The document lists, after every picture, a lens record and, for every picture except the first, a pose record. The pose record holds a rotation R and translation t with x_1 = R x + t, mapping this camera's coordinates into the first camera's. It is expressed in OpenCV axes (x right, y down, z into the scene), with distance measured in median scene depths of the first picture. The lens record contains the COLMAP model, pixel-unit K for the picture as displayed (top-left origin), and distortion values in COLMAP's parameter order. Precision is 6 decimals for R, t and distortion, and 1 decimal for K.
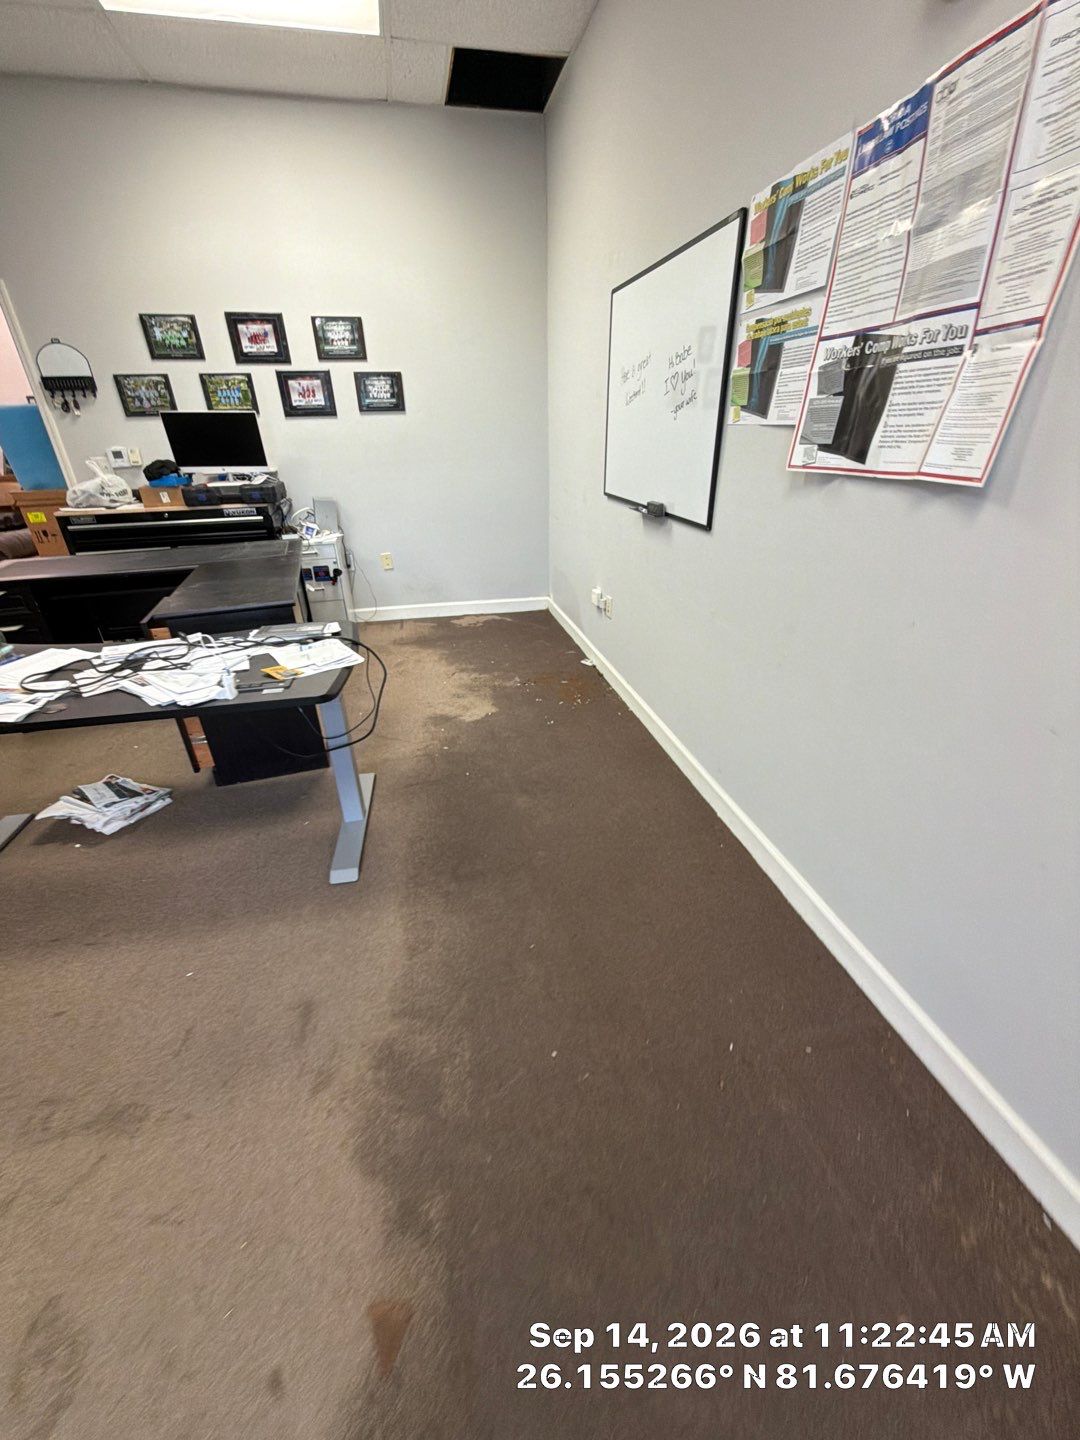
lens RADIAL K [[573.1, 0, 540.0], [0, 573.1, 720.0], [0, 0, 1]] dist [0.000425, -0.000089]
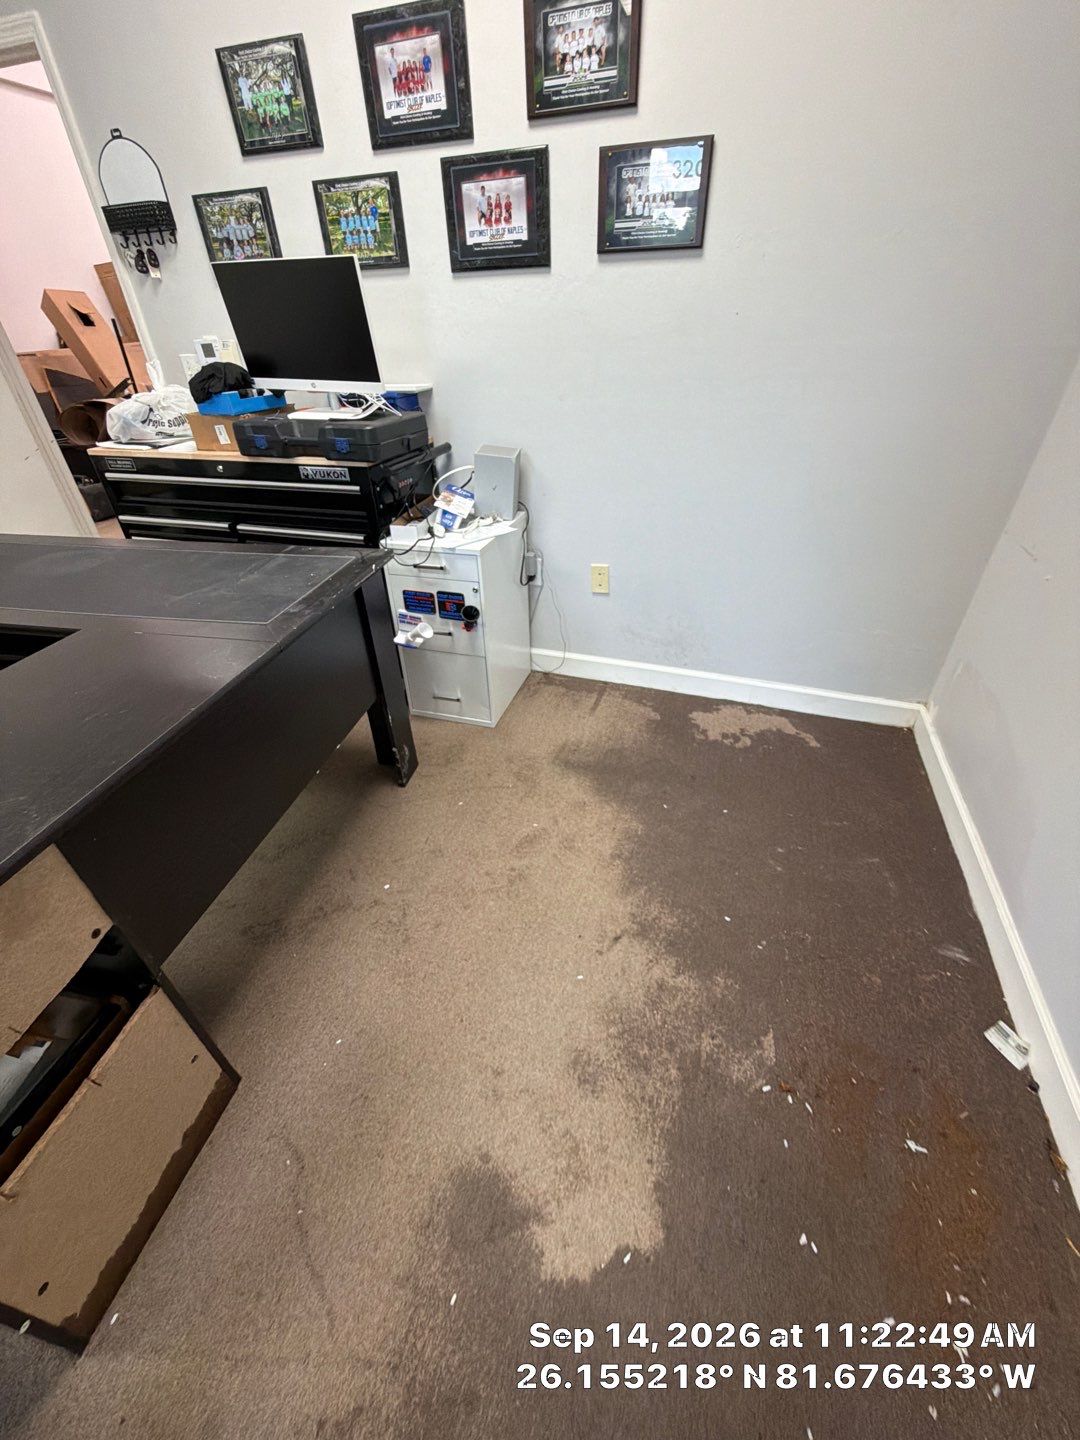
lens RADIAL K [[573.1, 0, 540.0], [0, 573.1, 720.0], [0, 0, 1]] dist [0.000425, -0.000089]
pose [[0.860863, 0.290260, -0.417929, -0.073943], [-0.227853, 0.954288, 0.193434, -0.307643], [0.454971, -0.071294, 0.887648, 0.637381]]
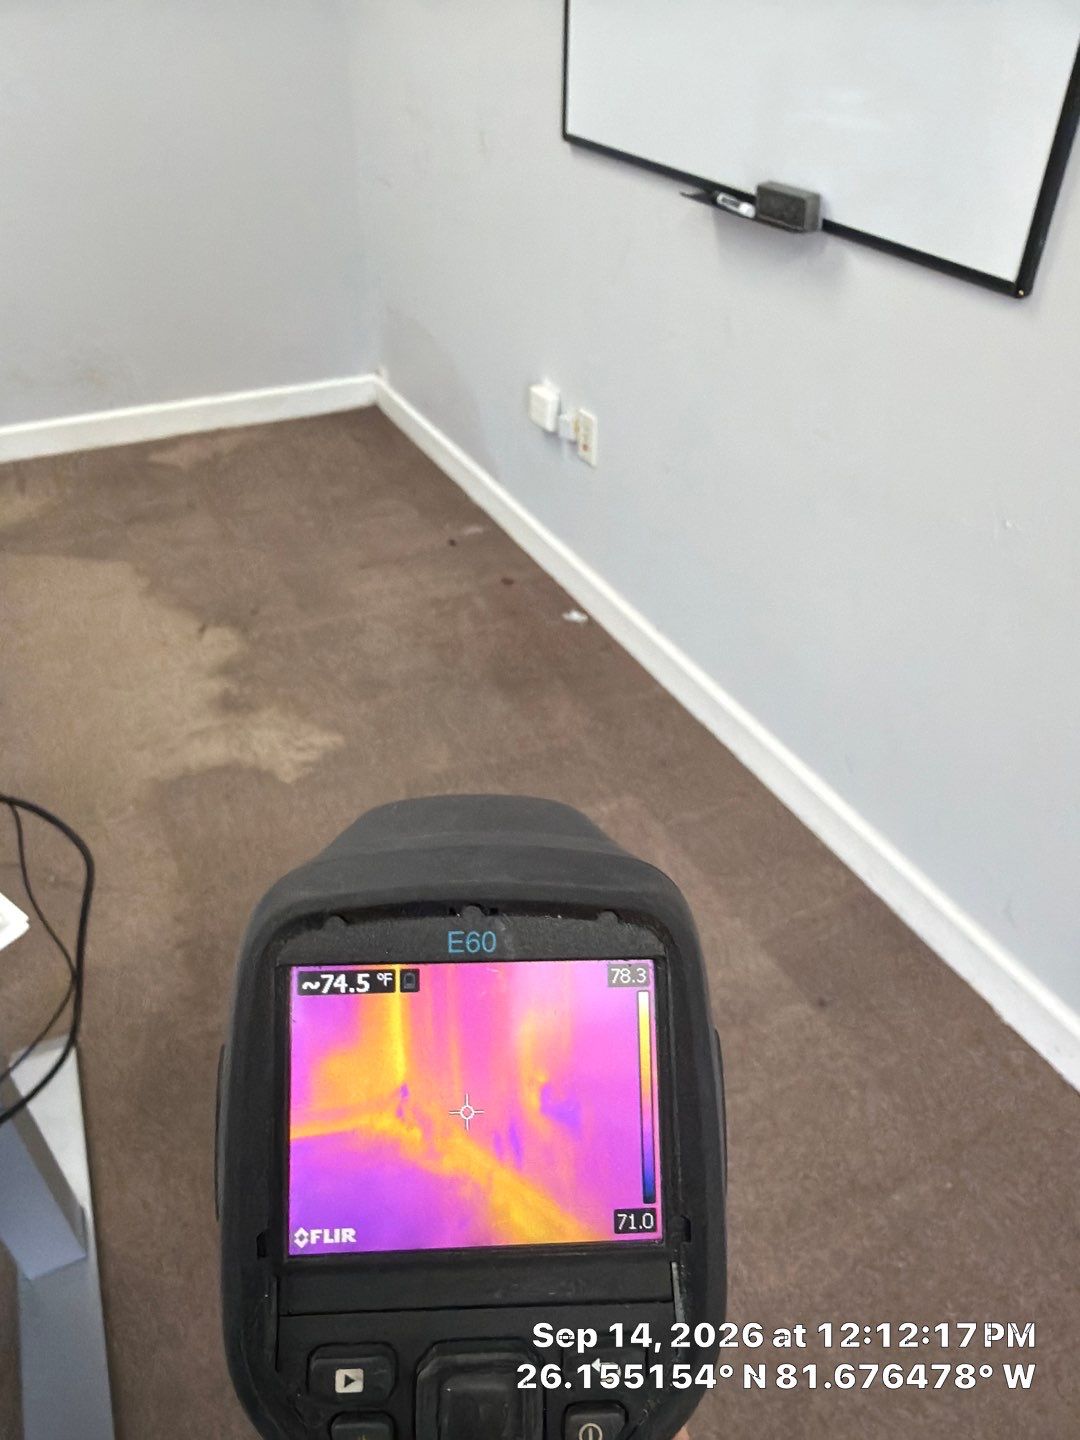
lens RADIAL K [[1063.6, 0, 541.4], [0, 1063.6, 694.1], [0, 0, 1]] dist [0.002447, 0.001001]
pose [[0.968936, -0.132501, 0.208821, -0.084414], [0.098170, 0.981059, 0.166992, -0.142690], [-0.226992, -0.141304, 0.963591, 0.261838]]
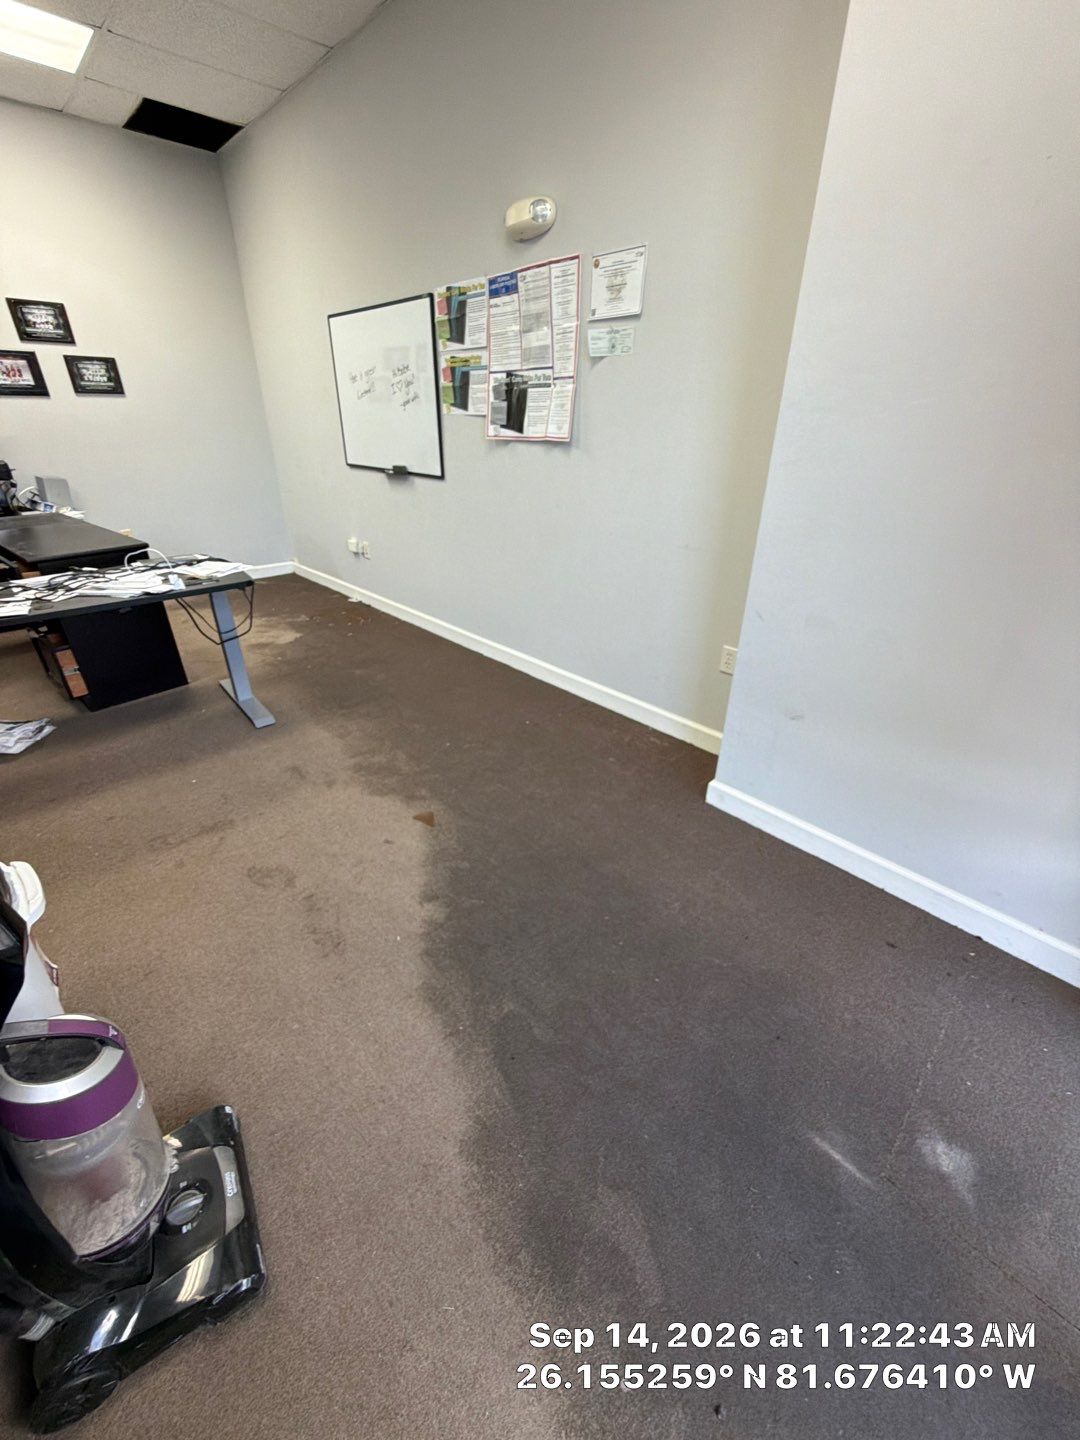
lens RADIAL K [[570.9, 0, 540.0], [0, 570.9, 720.0], [0, 0, 1]] dist [-0.002603, -0.000177]
pose [[0.854391, -0.219093, 0.471184, -0.237645], [0.214518, 0.974608, 0.064194, 0.181227], [-0.473284, 0.046230, 0.879696, -0.328769]]
